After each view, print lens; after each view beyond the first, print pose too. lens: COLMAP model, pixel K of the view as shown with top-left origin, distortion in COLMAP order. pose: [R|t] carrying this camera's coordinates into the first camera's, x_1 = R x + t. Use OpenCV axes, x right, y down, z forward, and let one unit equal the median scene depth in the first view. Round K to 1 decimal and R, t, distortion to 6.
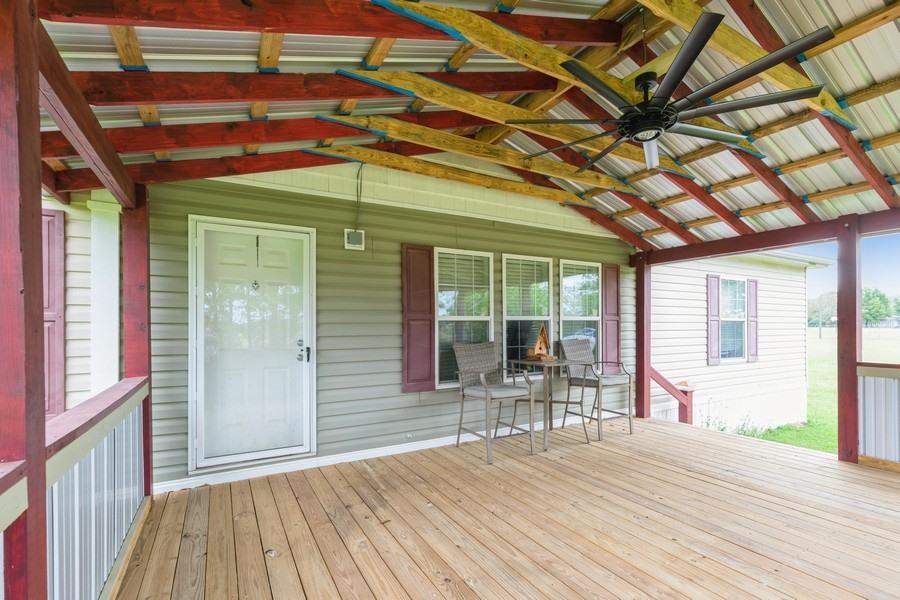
lens RADIAL K [[409.8, 0, 449.5], [0, 409.8, 314.8], [0, 0, 1]] dist [0.001053, -0.000195]
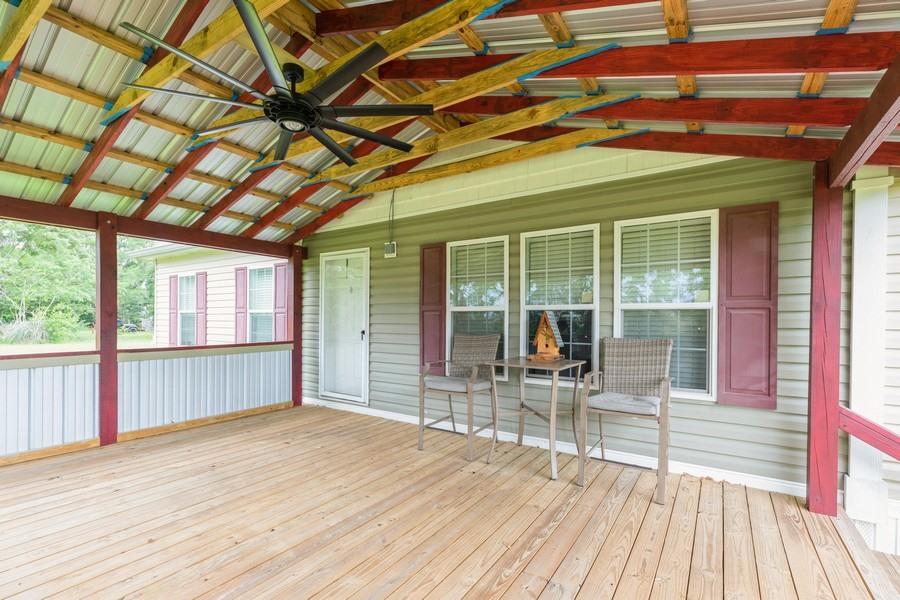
lens RADIAL K [[406.3, 0, 448.2], [0, 406.3, 307.4], [0, 0, 1]] dist [0.003785, -0.000195]
pose [[0.451108, -0.013568, -0.892366, 0.960852], [0.020662, 0.999775, -0.004756, 0.009249], [0.892230, -0.016293, 0.451287, 0.552631]]
